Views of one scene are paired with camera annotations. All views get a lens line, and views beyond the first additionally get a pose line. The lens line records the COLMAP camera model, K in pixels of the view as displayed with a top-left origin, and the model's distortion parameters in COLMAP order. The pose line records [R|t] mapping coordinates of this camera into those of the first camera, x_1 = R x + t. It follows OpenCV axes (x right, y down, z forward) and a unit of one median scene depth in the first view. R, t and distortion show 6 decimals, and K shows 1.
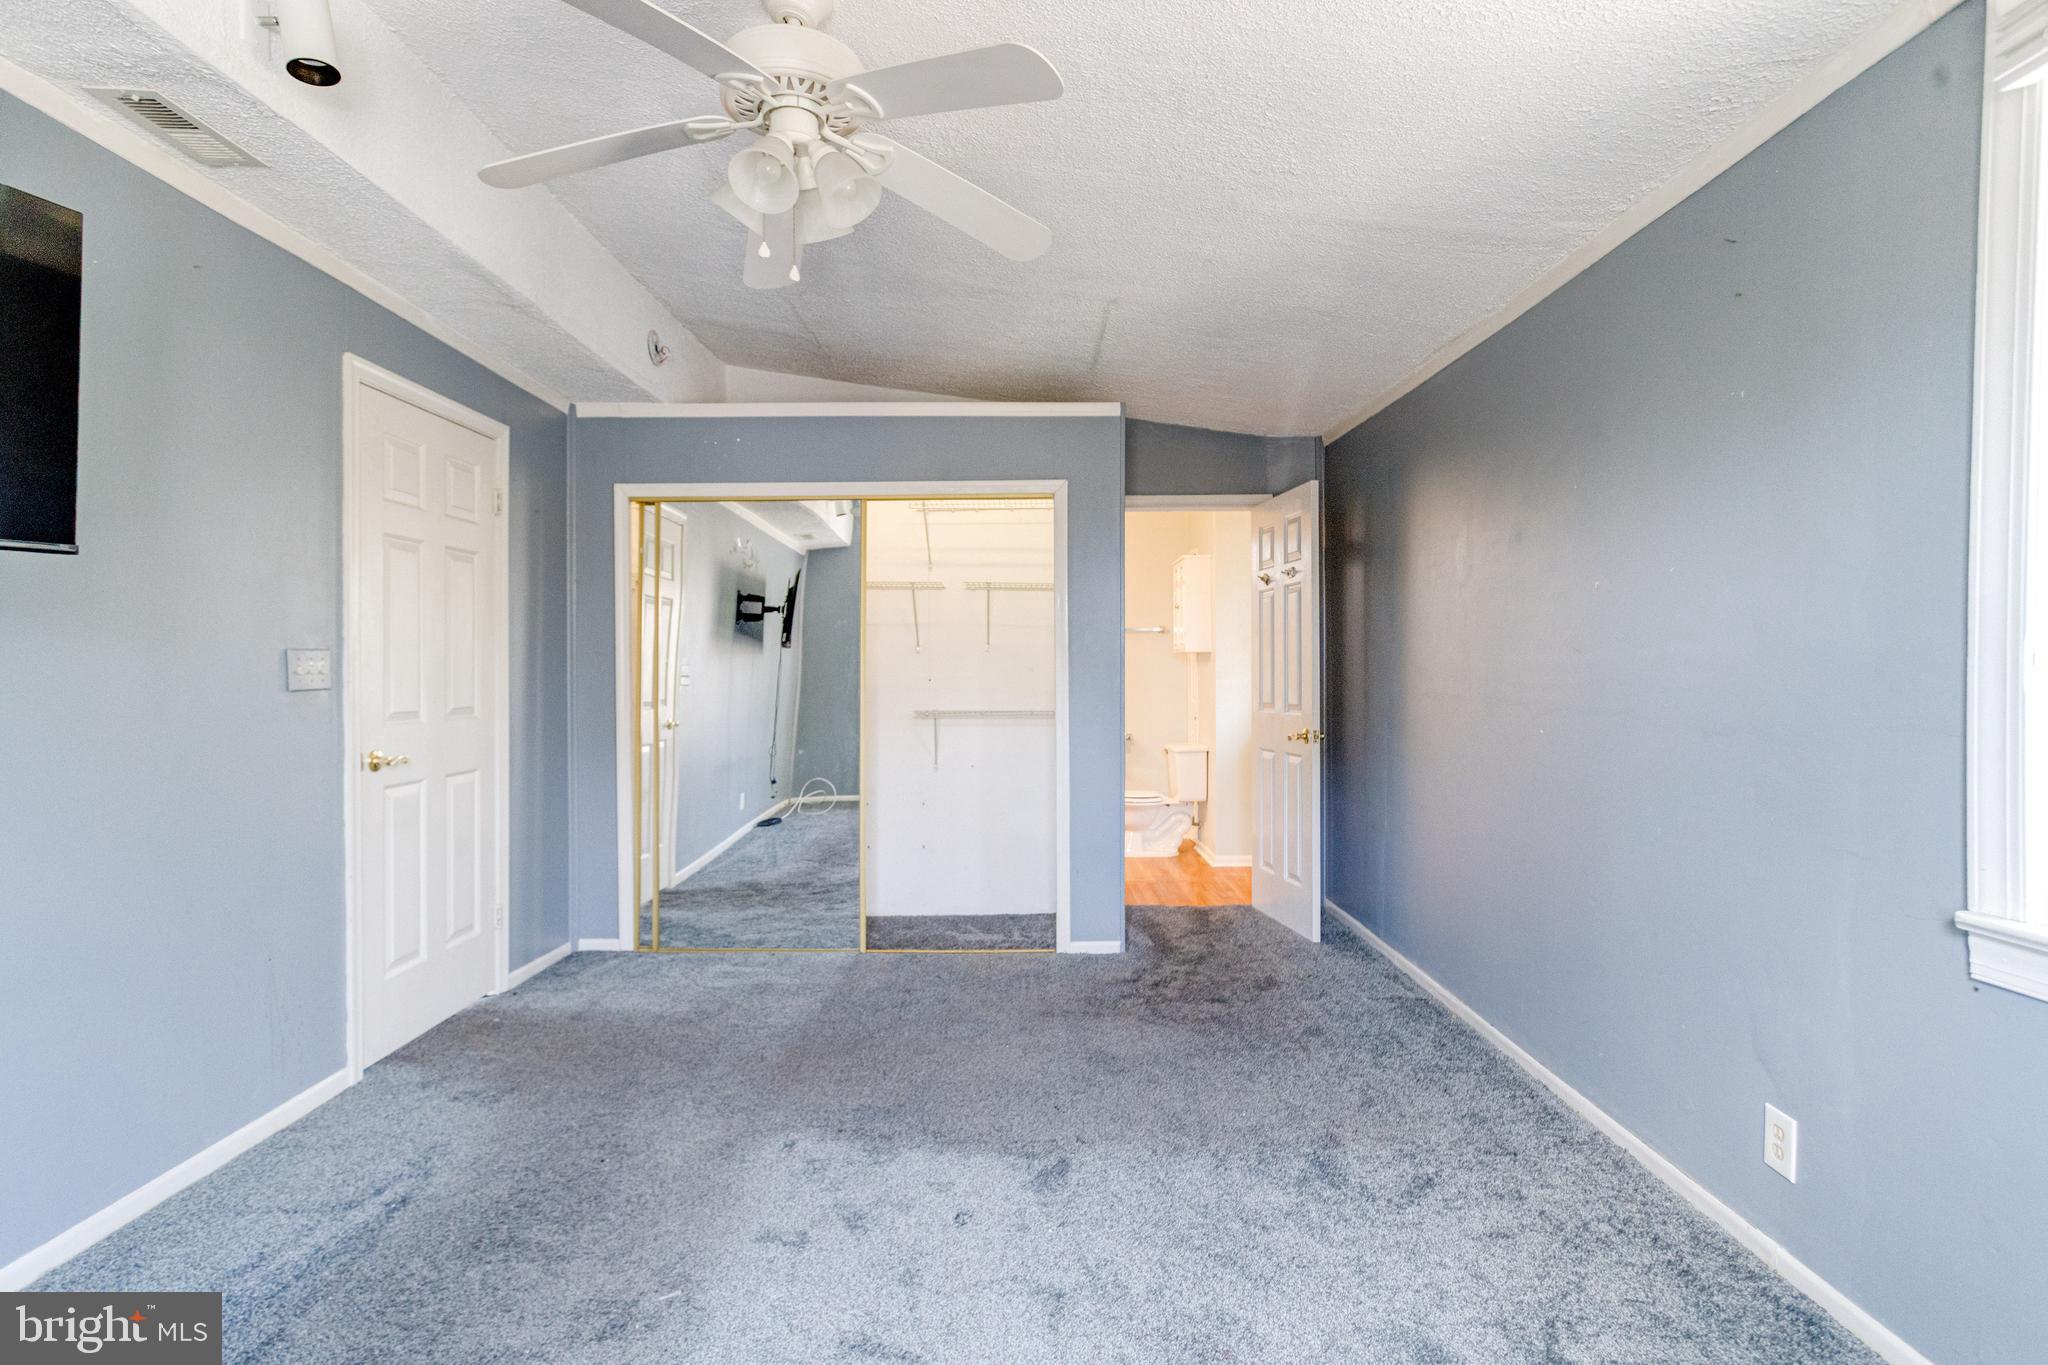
lens RADIAL K [[1000.9, 0, 1014.6], [0, 1000.9, 660.1], [0, 0, 1]] dist [-0.038817, 0.032468]
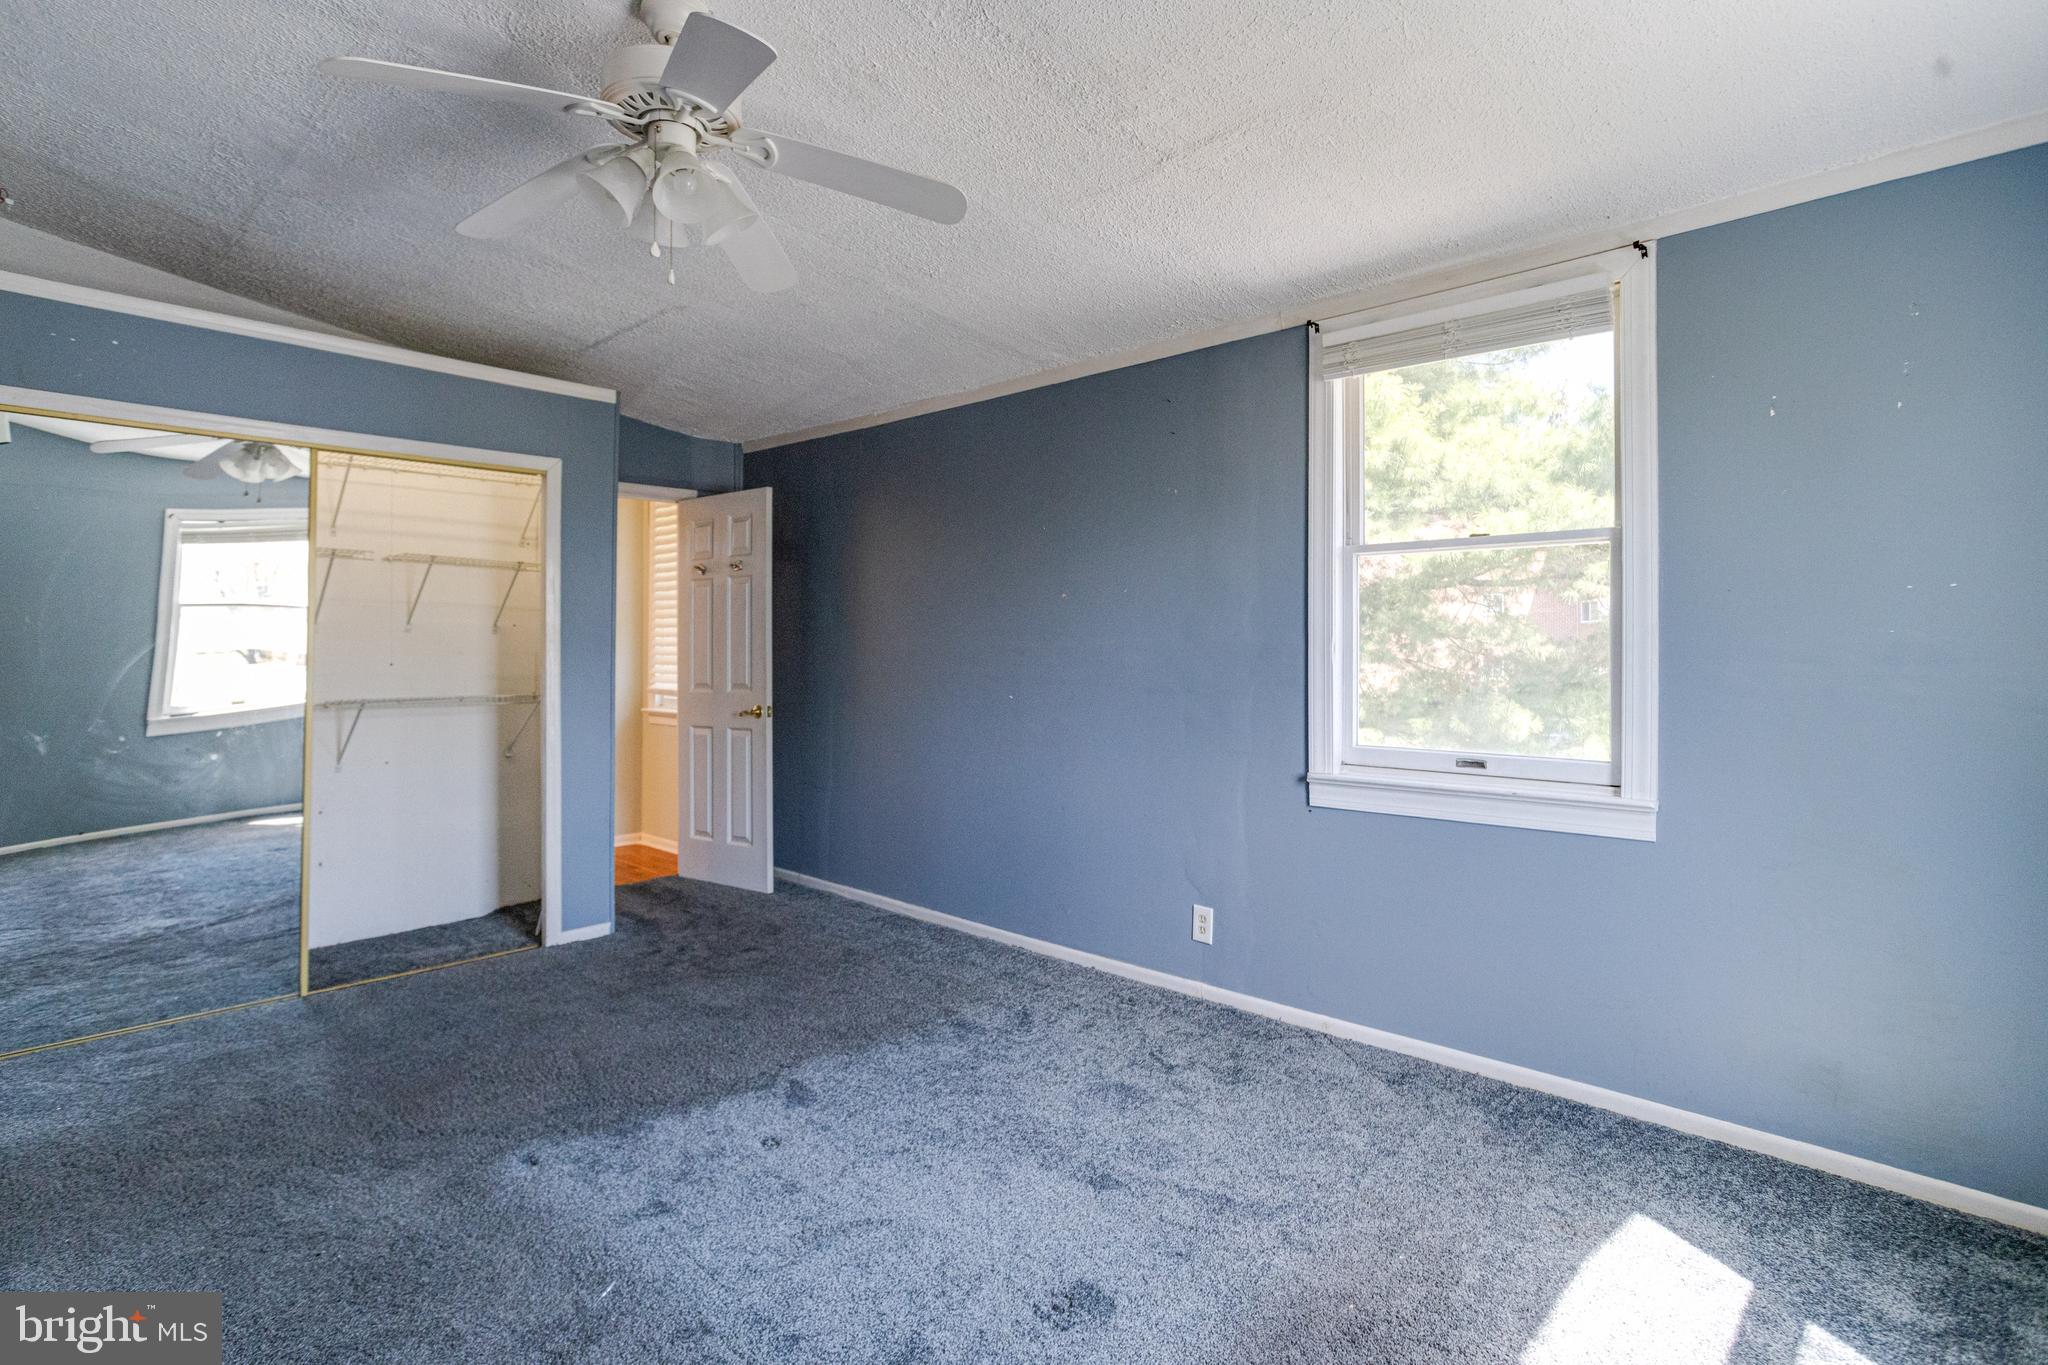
lens RADIAL K [[1008.9, 0, 1003.8], [0, 1008.9, 620.6], [0, 0, 1]] dist [-0.036725, 0.027272]
pose [[0.693163, 0.023806, 0.720387, -0.382113], [-0.008022, 0.999647, -0.025316, -0.000376], [-0.720736, 0.011769, 0.693110, 0.010057]]
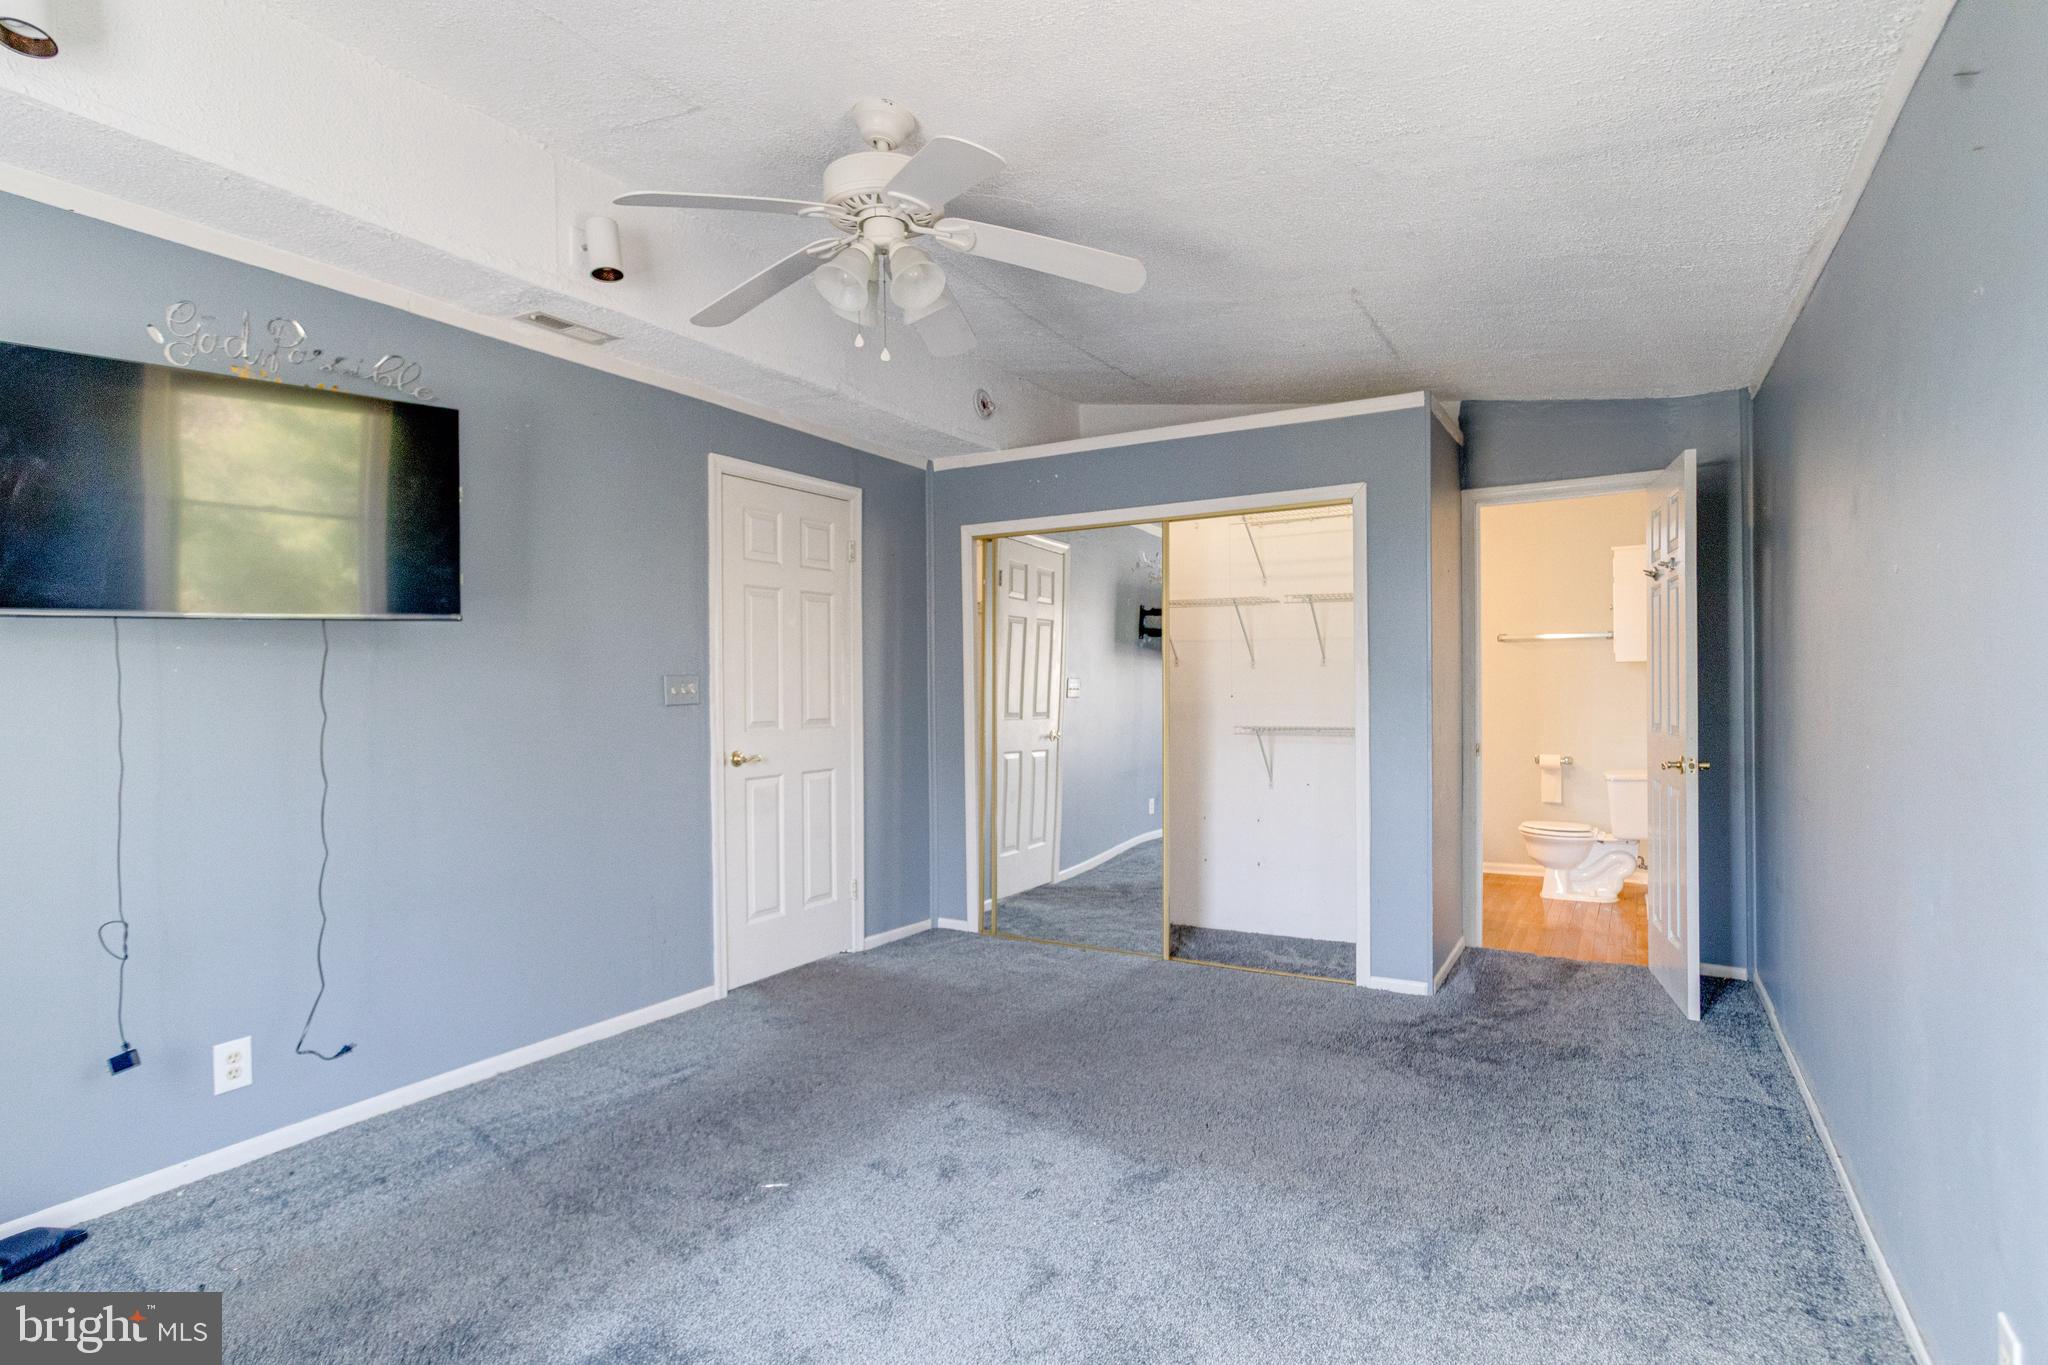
lens RADIAL K [[1015.8, 0, 1022.6], [0, 1015.8, 676.6], [0, 0, 1]] dist [-0.039254, 0.037032]
pose [[0.863215, -0.009410, -0.504748, 0.273588], [0.011669, 0.999931, 0.001315, -0.003542], [0.504701, -0.007025, 0.863266, 0.022418]]
